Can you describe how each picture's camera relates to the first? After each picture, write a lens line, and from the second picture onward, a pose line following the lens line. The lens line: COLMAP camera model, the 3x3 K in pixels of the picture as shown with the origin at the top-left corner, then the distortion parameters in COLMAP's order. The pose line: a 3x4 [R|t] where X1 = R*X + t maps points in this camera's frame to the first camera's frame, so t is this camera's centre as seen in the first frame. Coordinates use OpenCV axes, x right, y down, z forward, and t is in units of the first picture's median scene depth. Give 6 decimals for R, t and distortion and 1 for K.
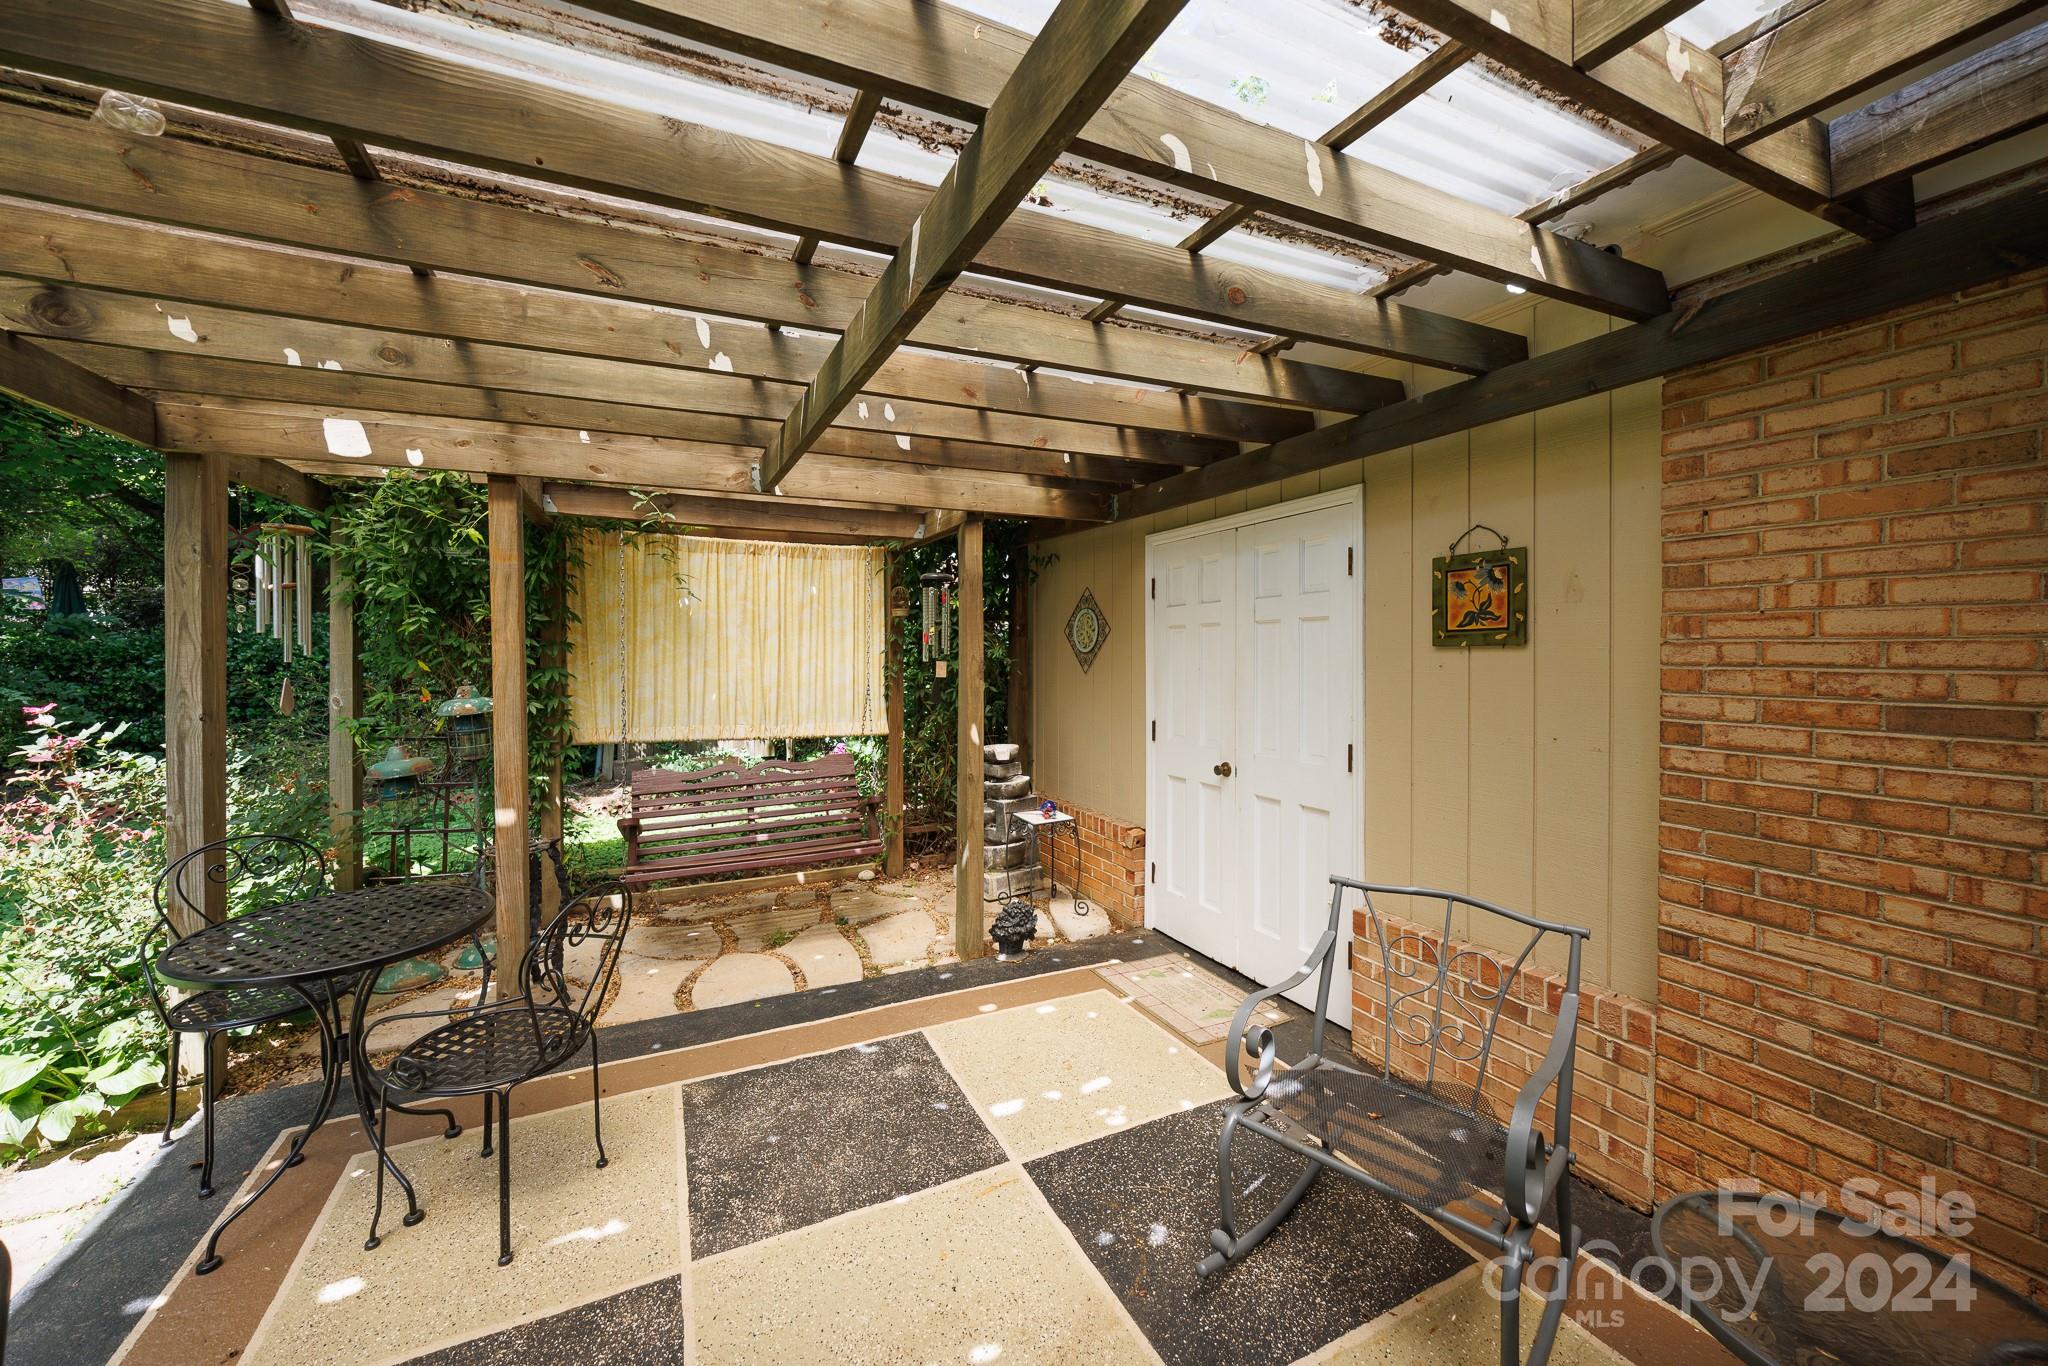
lens RADIAL K [[767.5, 0, 1032.0], [0, 767.5, 661.2], [0, 0, 1]] dist [-0.000727, 0.000200]
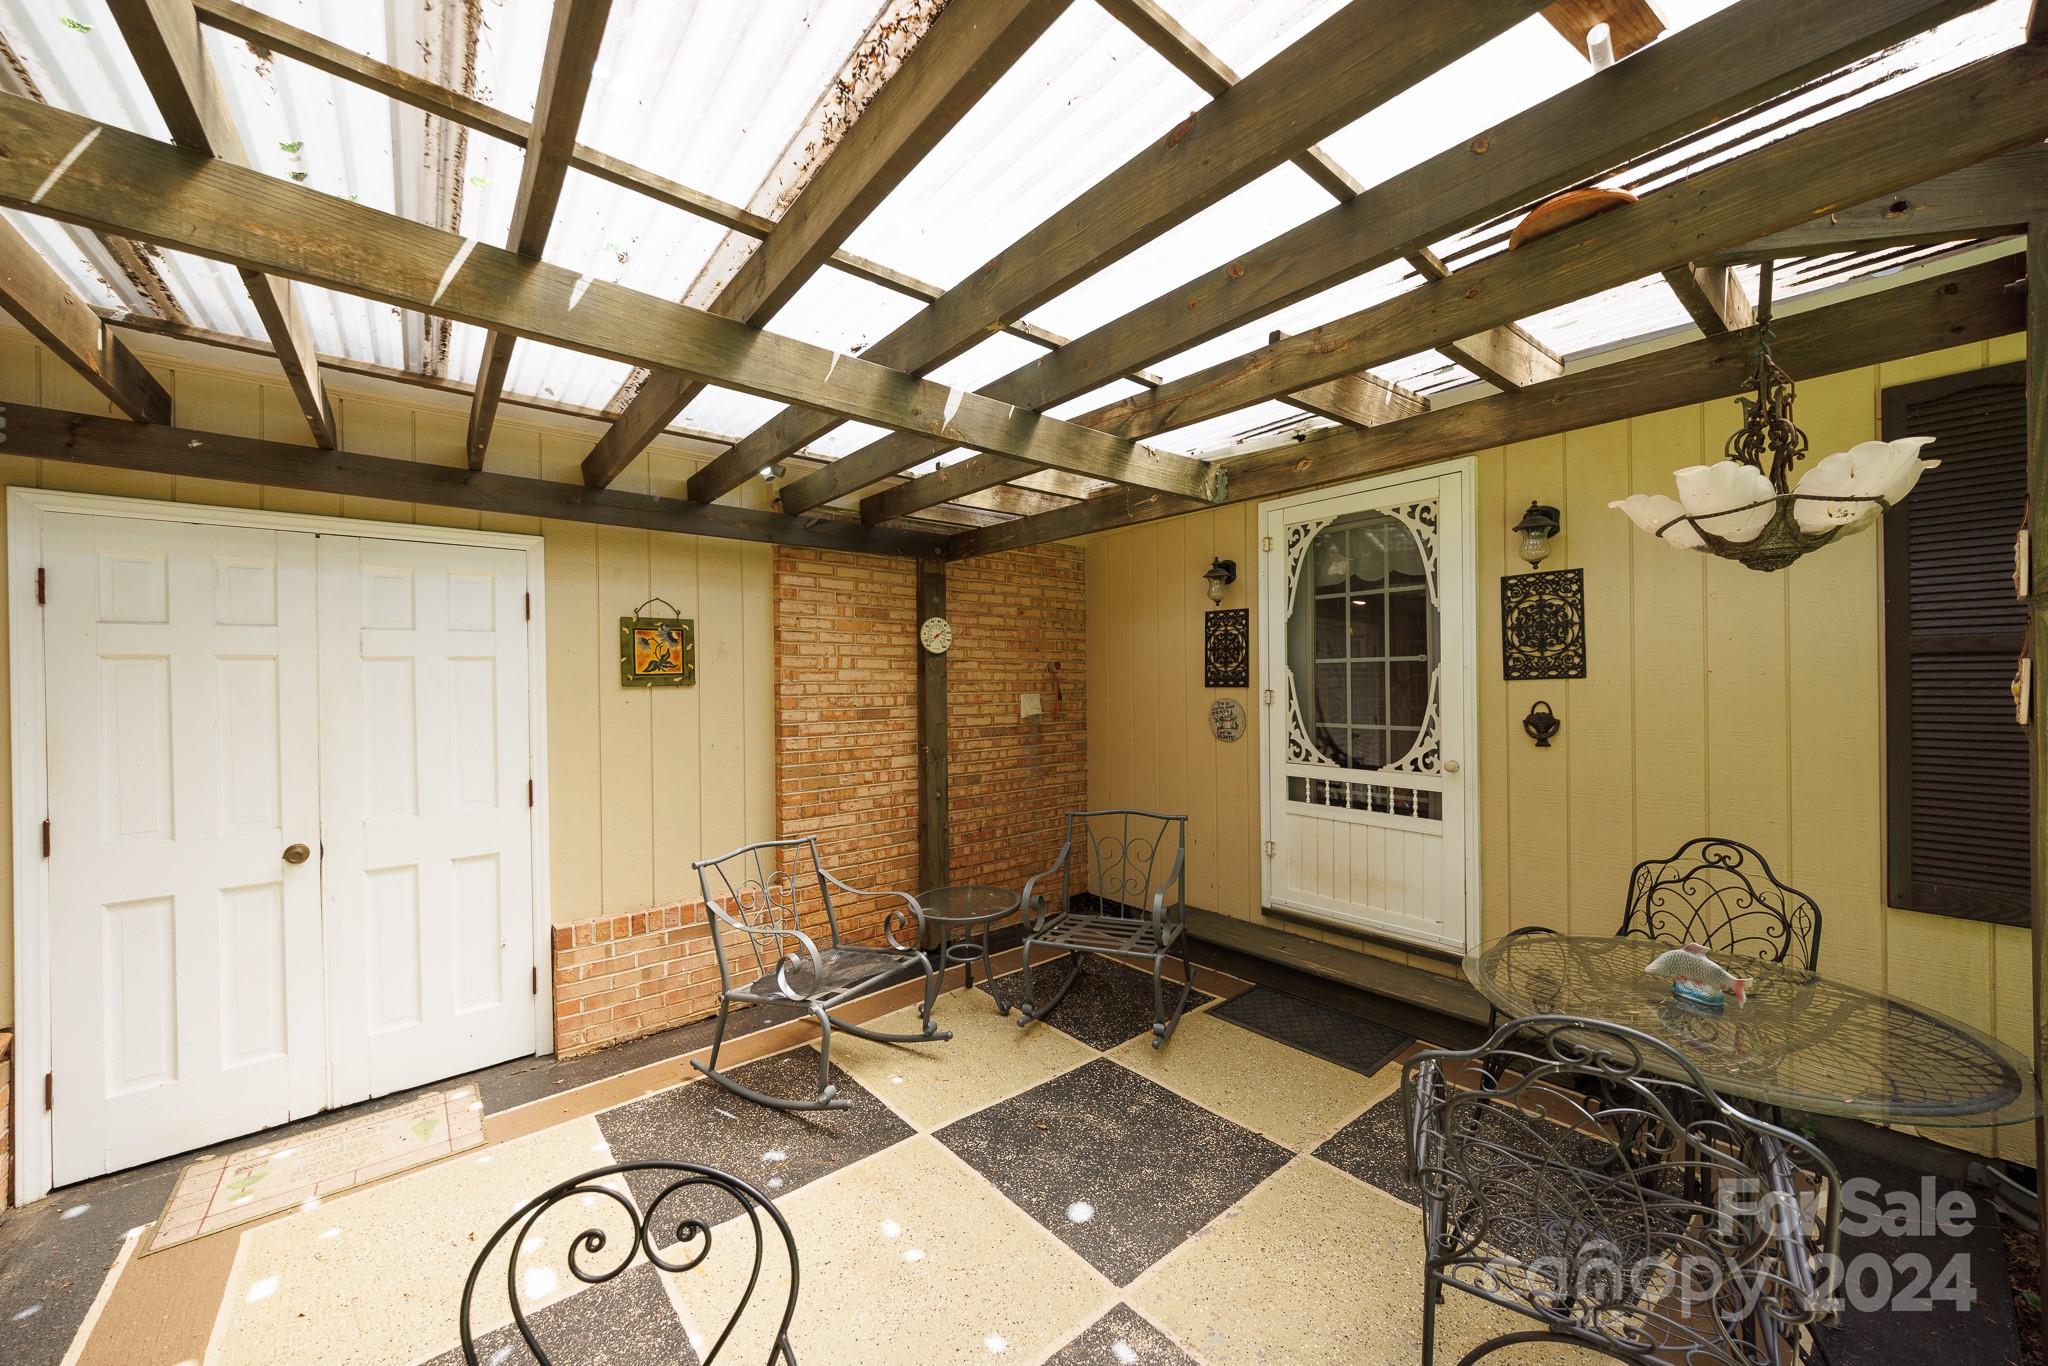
lens RADIAL K [[745.5, 0, 1024.0], [0, 745.5, 683.0], [0, 0, 1]] dist [-0.000007, 0.000072]
pose [[-0.237579, 0.008035, 0.971335, -1.110372], [0.026398, 0.999650, -0.001812, -0.007319], [-0.971009, 0.025211, -0.237708, 0.872625]]
